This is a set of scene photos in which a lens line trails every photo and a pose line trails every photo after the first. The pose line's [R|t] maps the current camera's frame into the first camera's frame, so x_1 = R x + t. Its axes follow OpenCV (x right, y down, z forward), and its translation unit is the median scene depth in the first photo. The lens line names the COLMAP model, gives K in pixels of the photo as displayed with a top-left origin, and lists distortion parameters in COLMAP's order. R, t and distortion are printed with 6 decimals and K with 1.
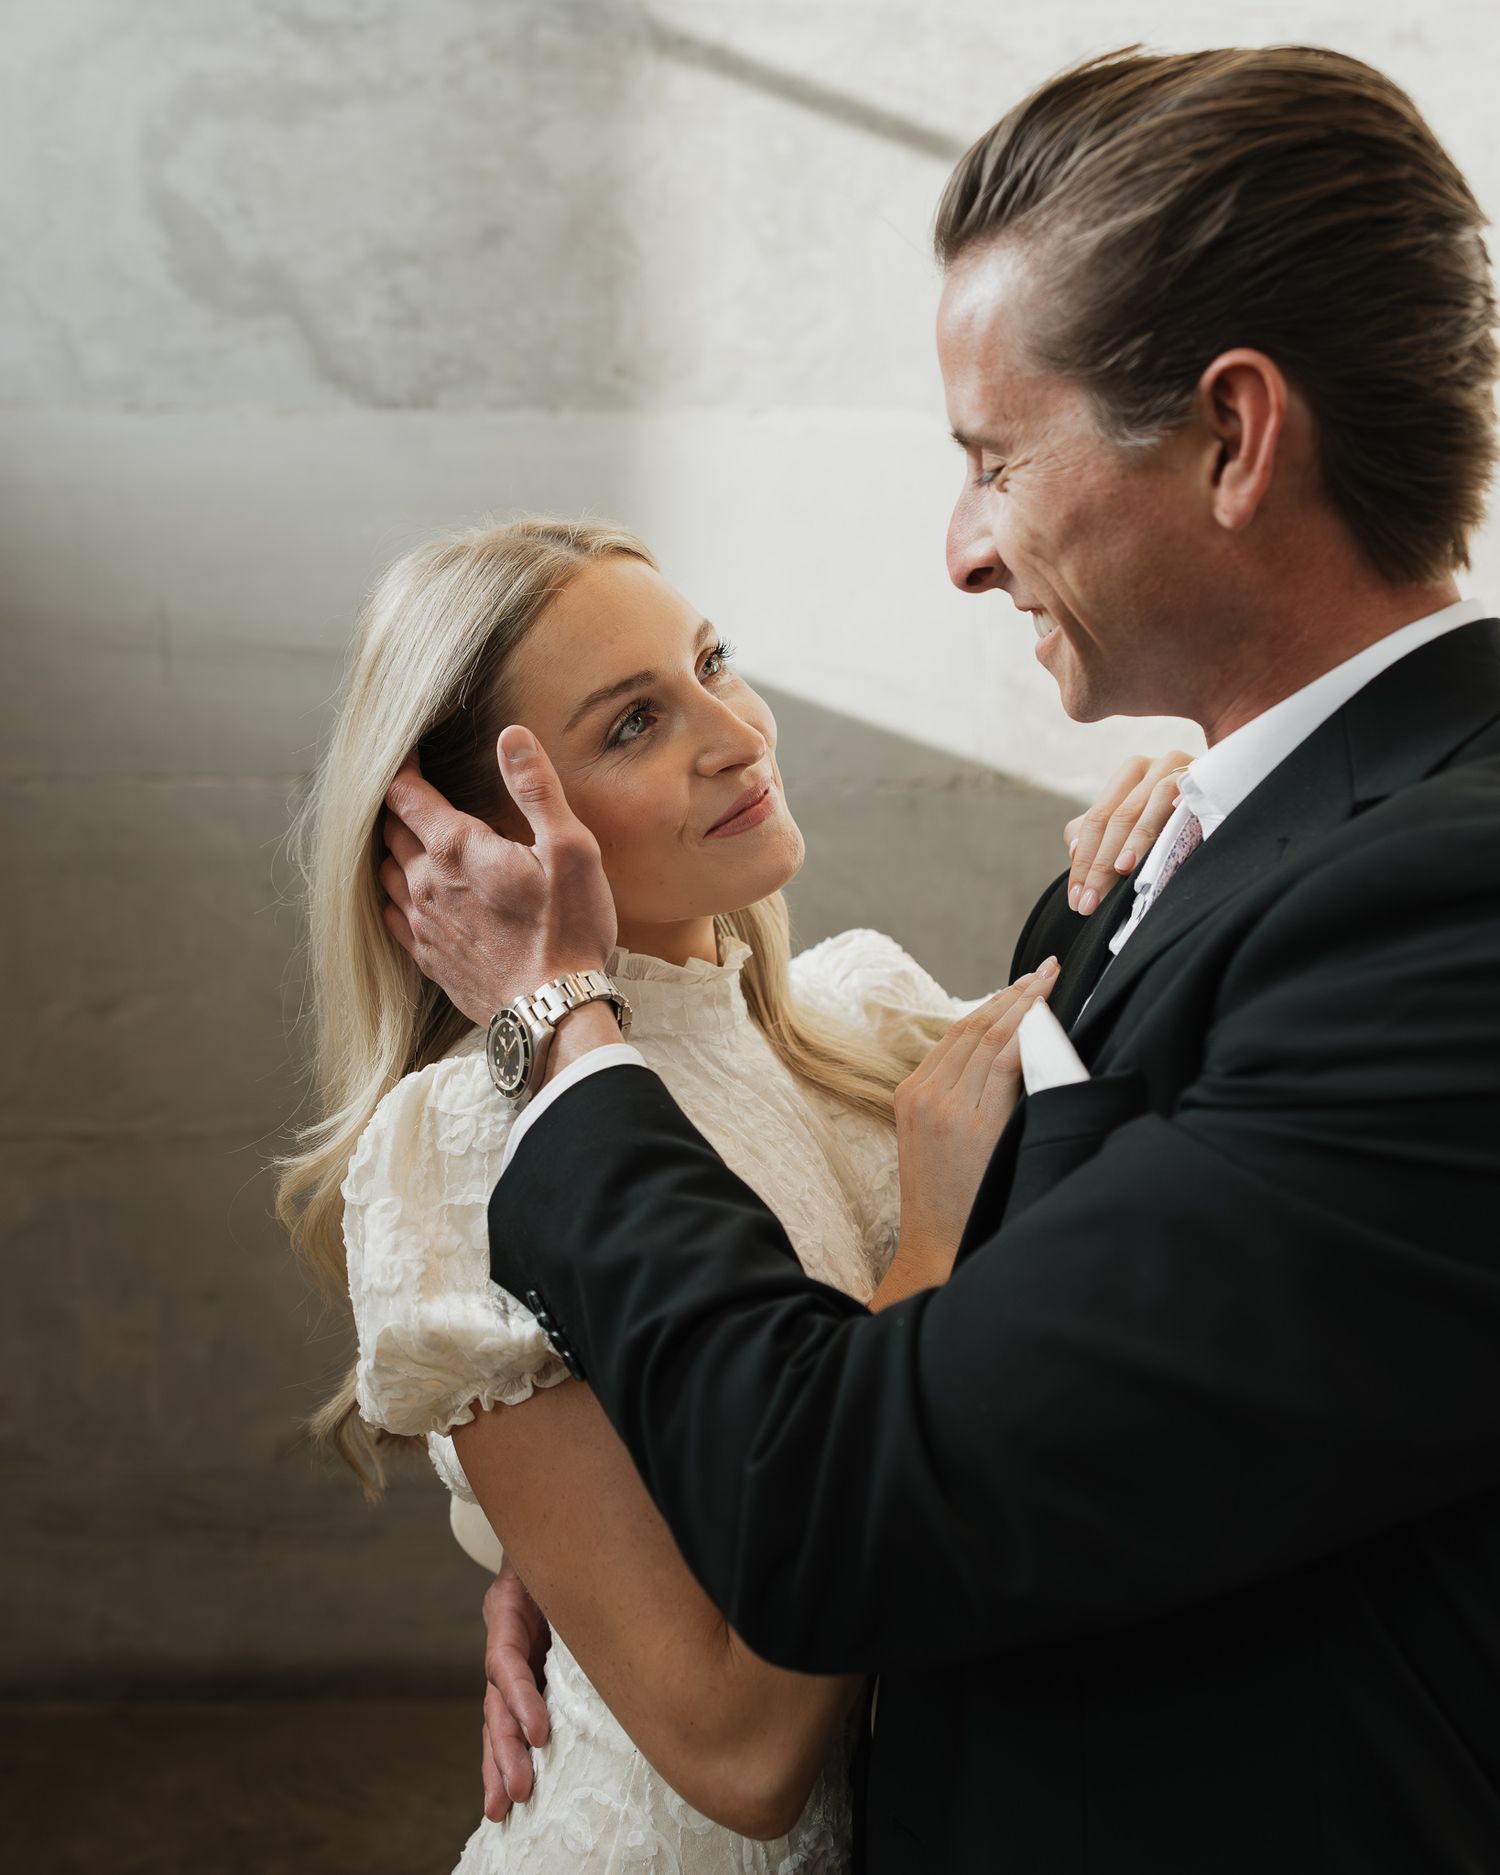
lens RADIAL K [[1687.1, 0, 751.1], [0, 1687.1, 848.9], [0, 0, 1]] dist [0.003425, 0.004221]
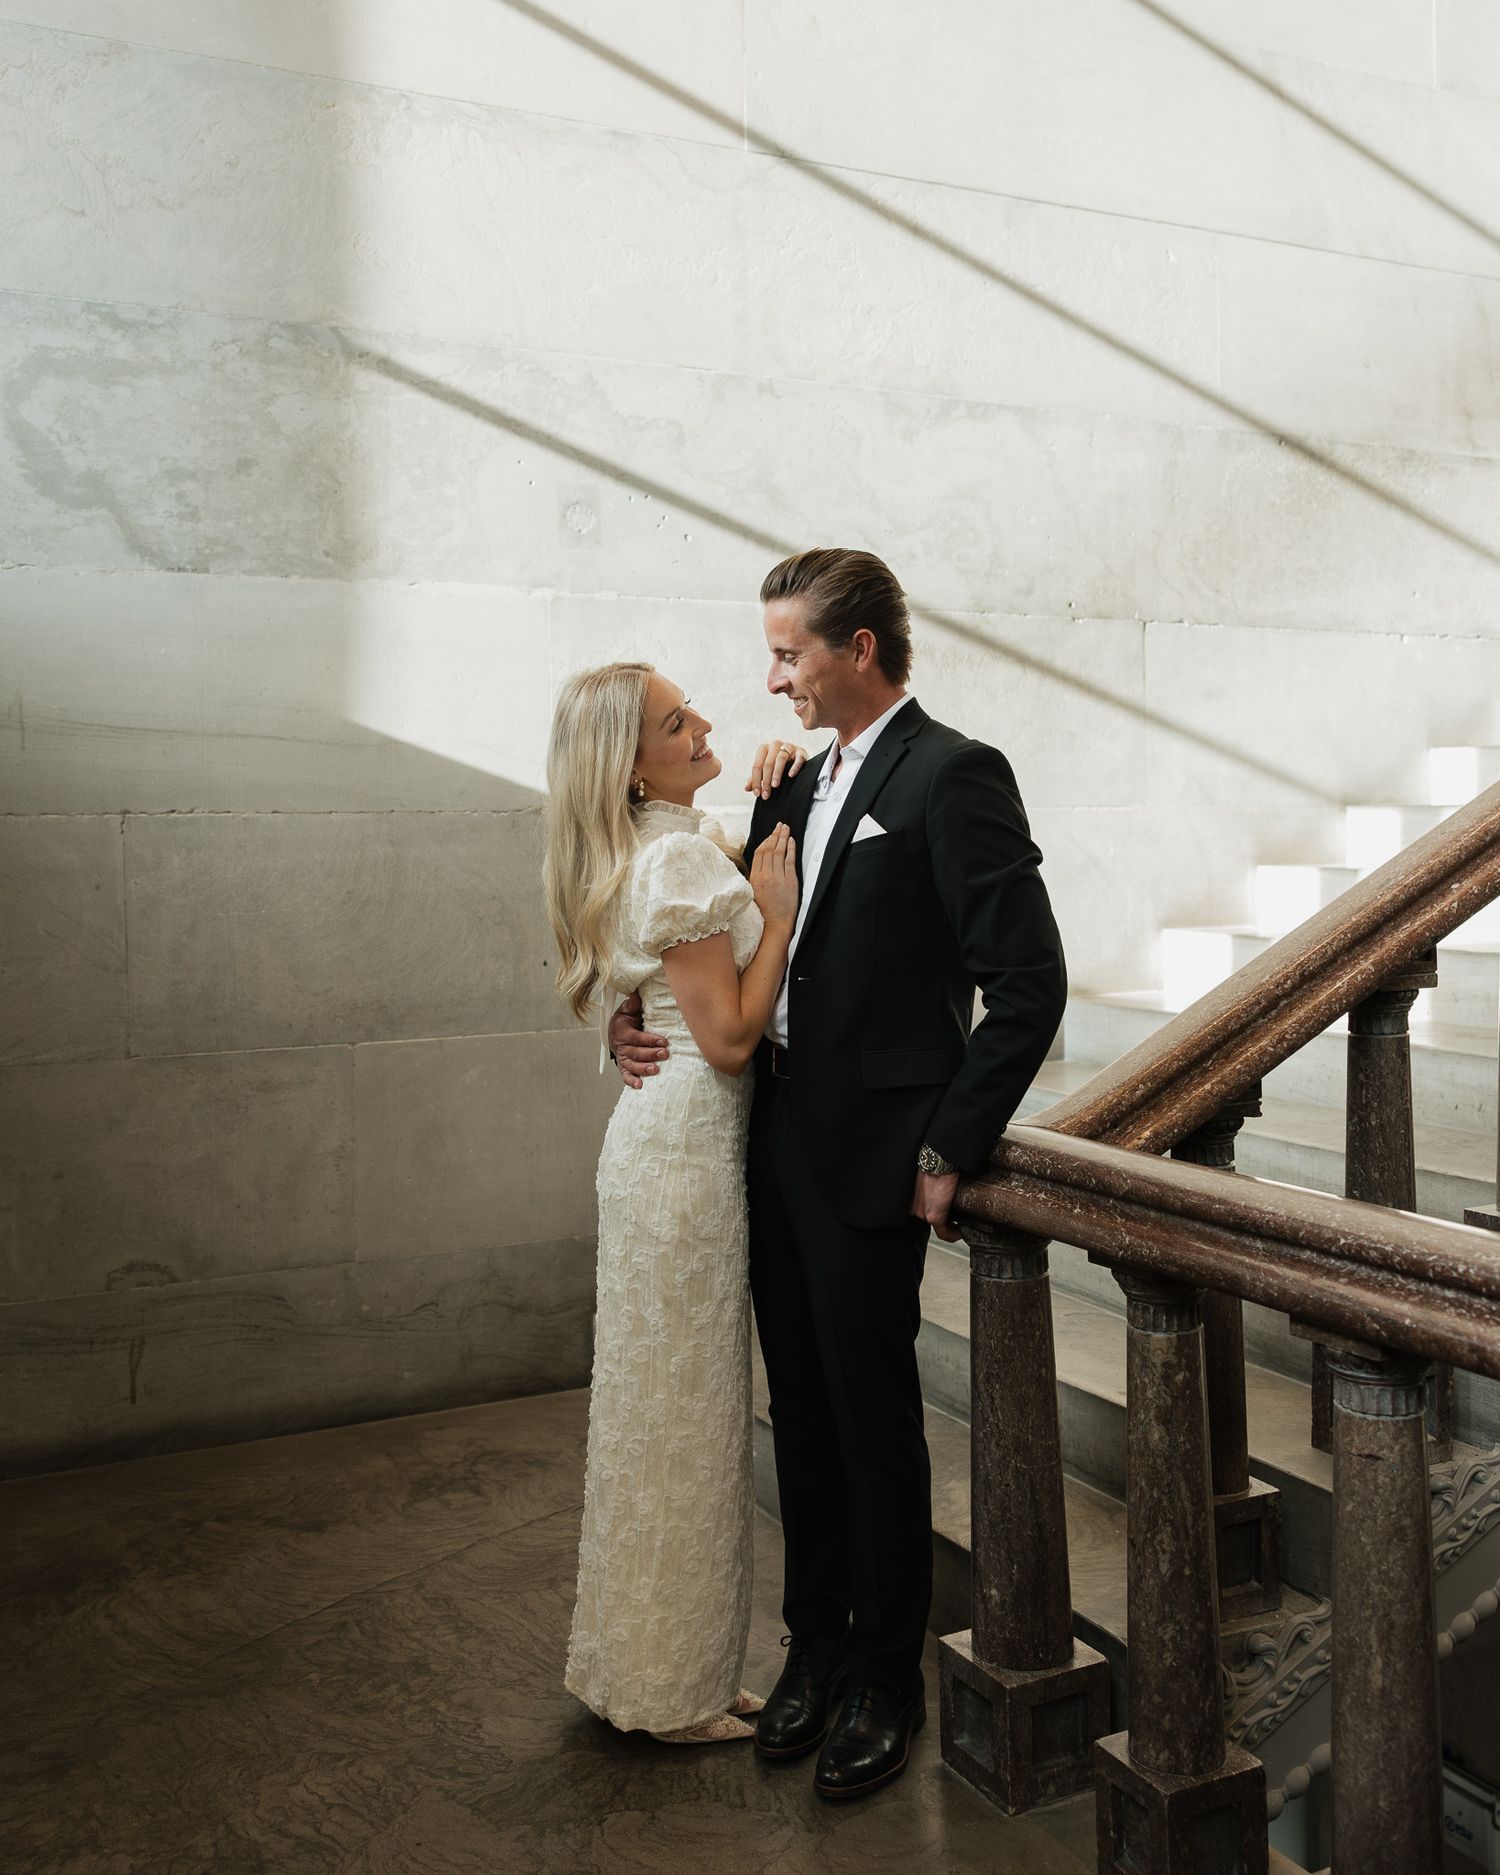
lens RADIAL K [[1687.1, 0, 751.1], [0, 1687.1, 848.9], [0, 0, 1]] dist [0.003425, 0.004221]
pose [[0.908272, -0.027432, 0.417479, -0.391795], [0.053099, 0.997337, -0.049990, 0.094646], [-0.414996, 0.067573, 0.907310, -0.590960]]
